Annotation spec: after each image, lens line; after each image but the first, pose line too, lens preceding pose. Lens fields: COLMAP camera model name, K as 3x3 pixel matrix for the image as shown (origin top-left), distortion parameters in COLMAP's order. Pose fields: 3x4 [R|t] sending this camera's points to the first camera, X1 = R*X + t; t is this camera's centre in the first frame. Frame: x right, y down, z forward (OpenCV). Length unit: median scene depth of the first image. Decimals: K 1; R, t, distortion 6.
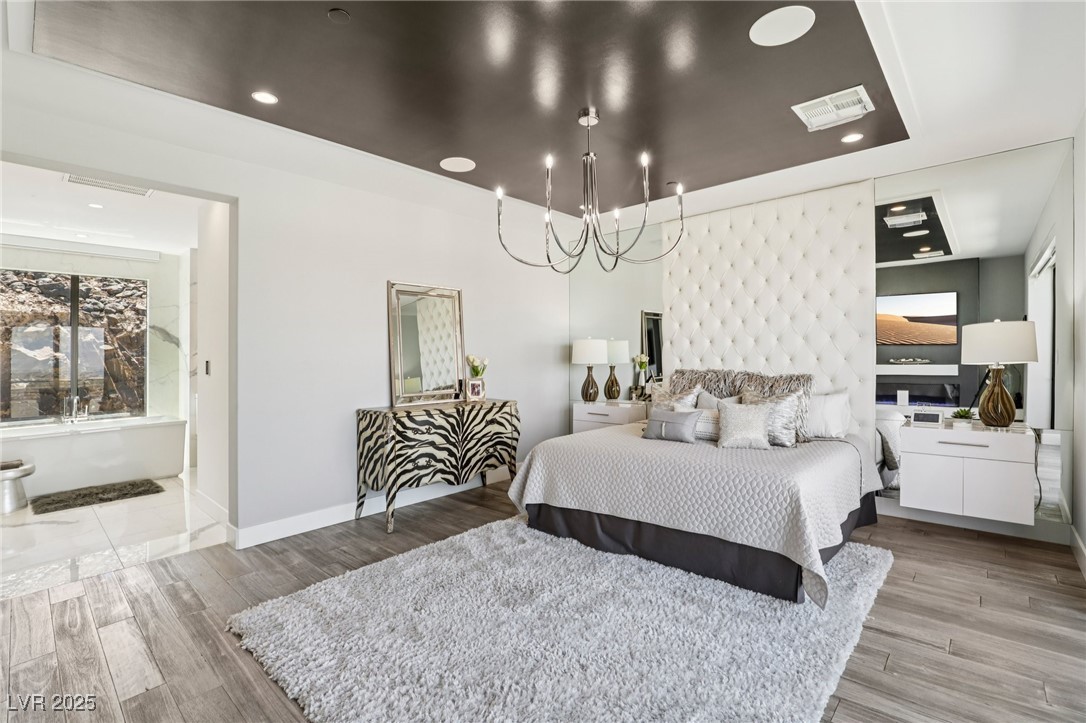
lens RADIAL K [[497.8, 0, 540.3], [0, 497.8, 357.8], [0, 0, 1]] dist [-0.000665, 0.000169]
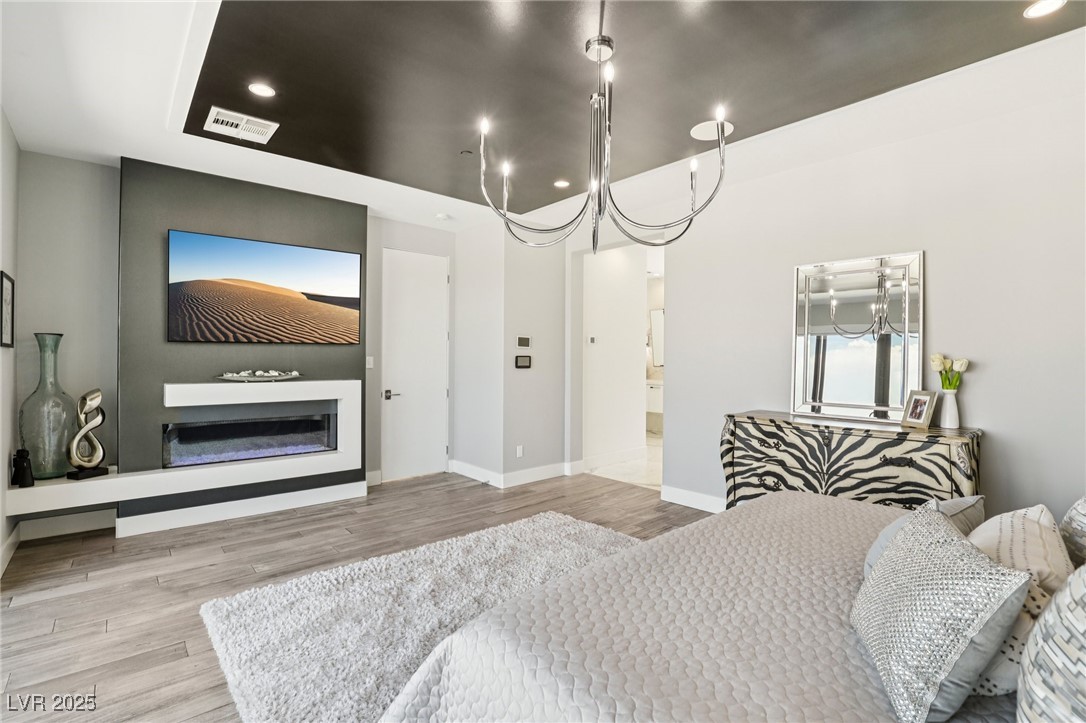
lens RADIAL K [[497.8, 0, 540.3], [0, 497.8, 357.8], [0, 0, 1]] dist [-0.000665, 0.000169]
pose [[-0.110739, 0.017648, -0.993693, 0.627779], [0.003320, 0.999843, 0.017387, -0.014138], [0.993844, -0.001373, -0.110781, 0.700118]]
